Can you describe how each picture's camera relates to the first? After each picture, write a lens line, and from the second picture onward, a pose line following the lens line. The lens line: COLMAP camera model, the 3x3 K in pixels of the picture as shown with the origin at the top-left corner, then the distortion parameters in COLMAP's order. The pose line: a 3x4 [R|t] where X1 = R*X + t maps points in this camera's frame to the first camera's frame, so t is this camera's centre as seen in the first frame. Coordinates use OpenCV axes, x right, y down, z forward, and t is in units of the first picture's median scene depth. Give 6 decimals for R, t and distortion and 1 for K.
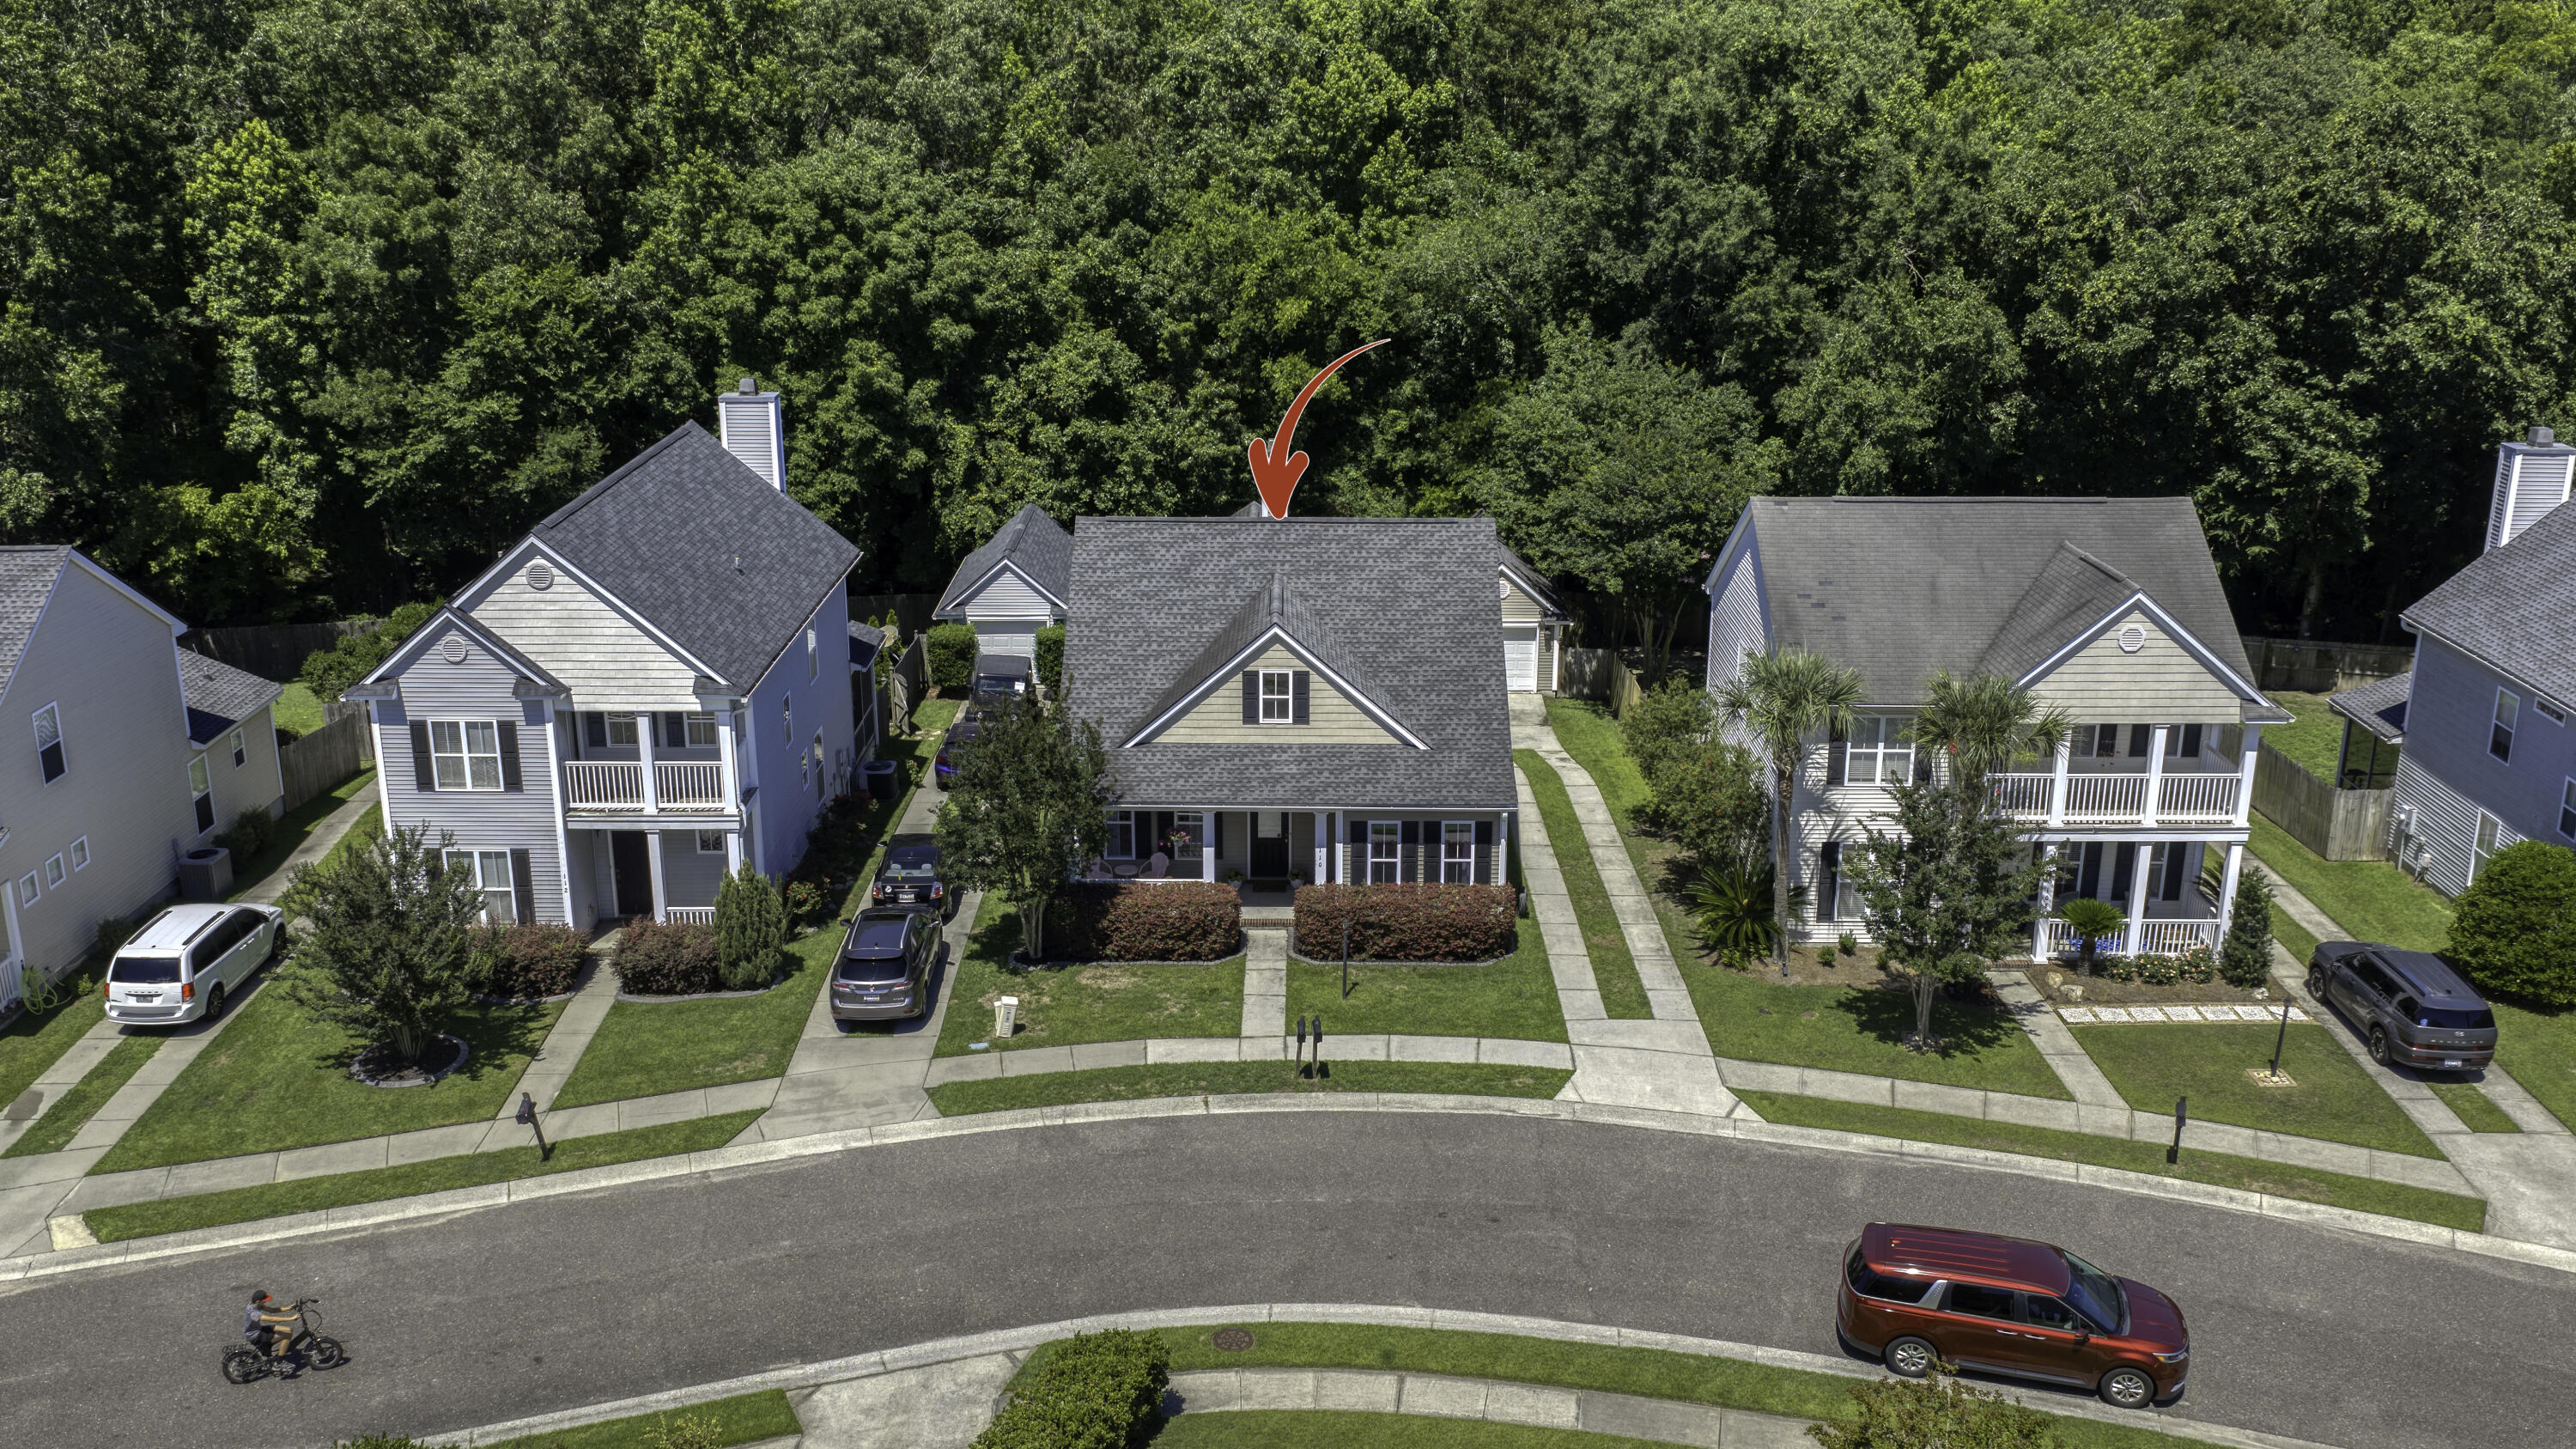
lens RADIAL K [[2211.6, 0, 1378.0], [0, 2211.6, 755.5], [0, 0, 1]] dist [0.007730, -0.006389]
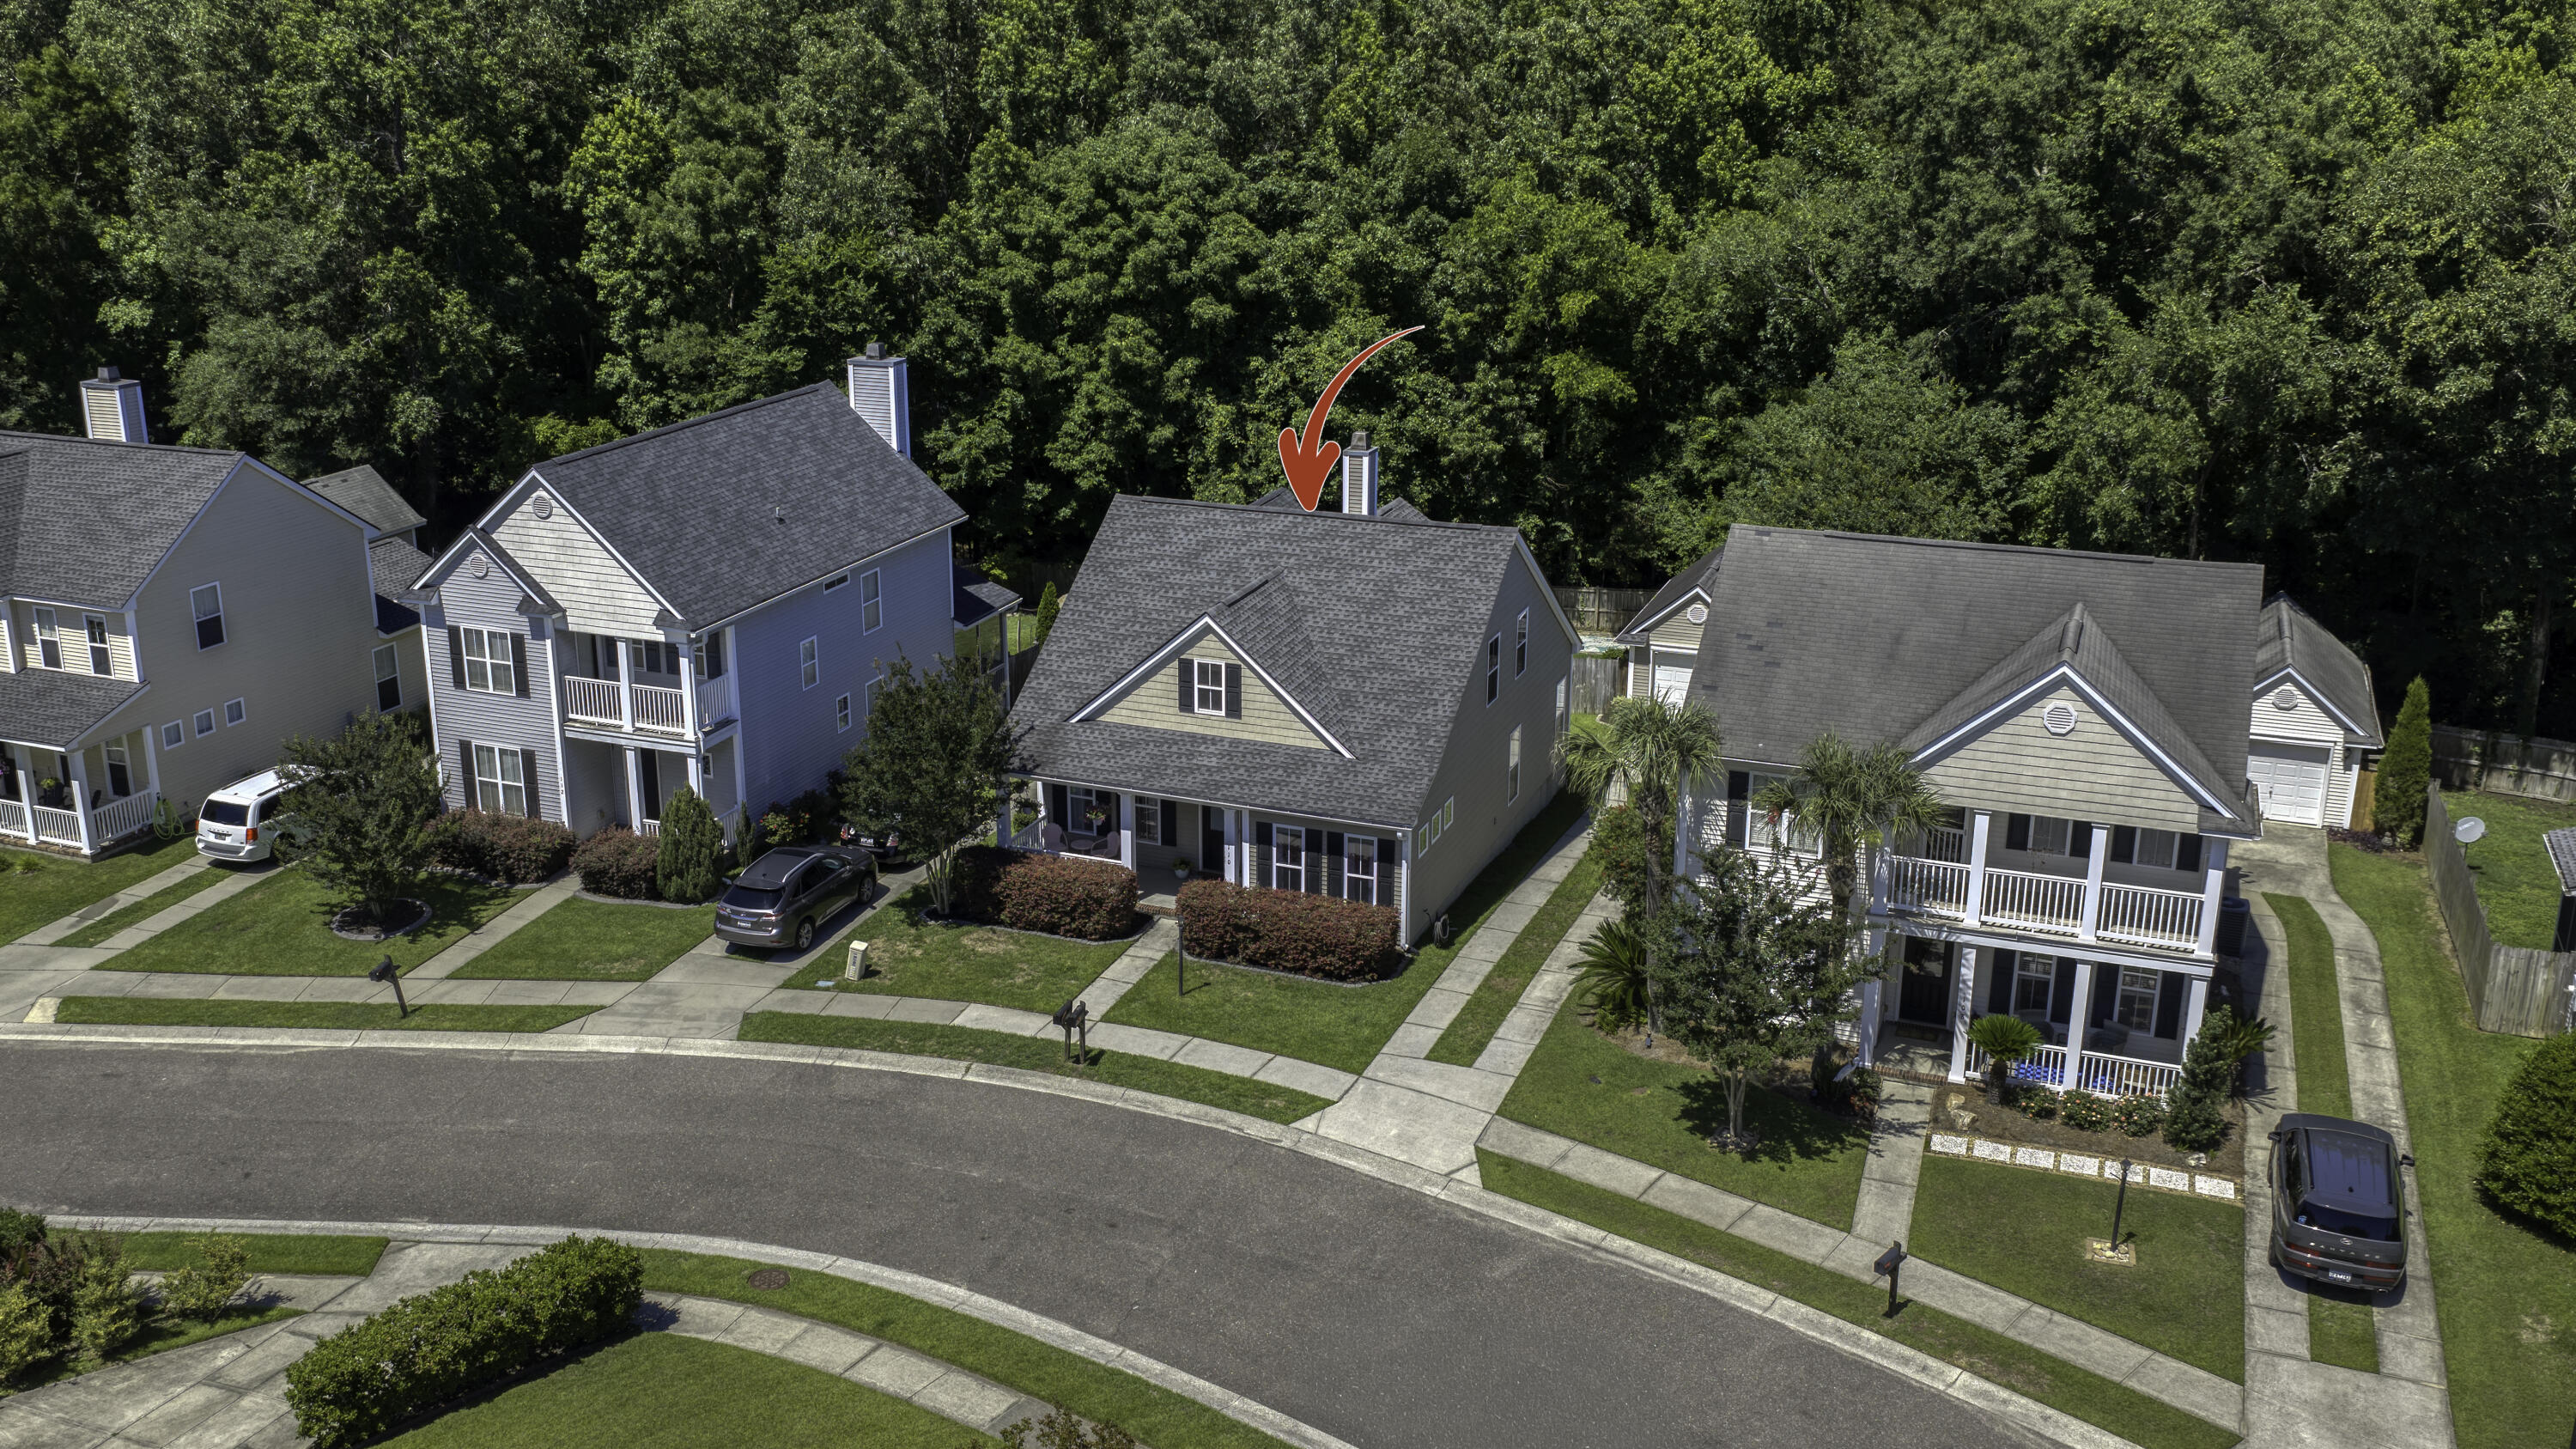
lens RADIAL K [[2334.6, 0, 1288.0], [0, 2334.6, 724.5], [0, 0, 1]] dist [0.008607, -0.001403]
pose [[0.921122, 0.109021, -0.373697, 0.375334], [-0.116158, 0.993225, 0.003445, -0.017650], [0.371540, 0.040235, 0.927545, 0.046645]]
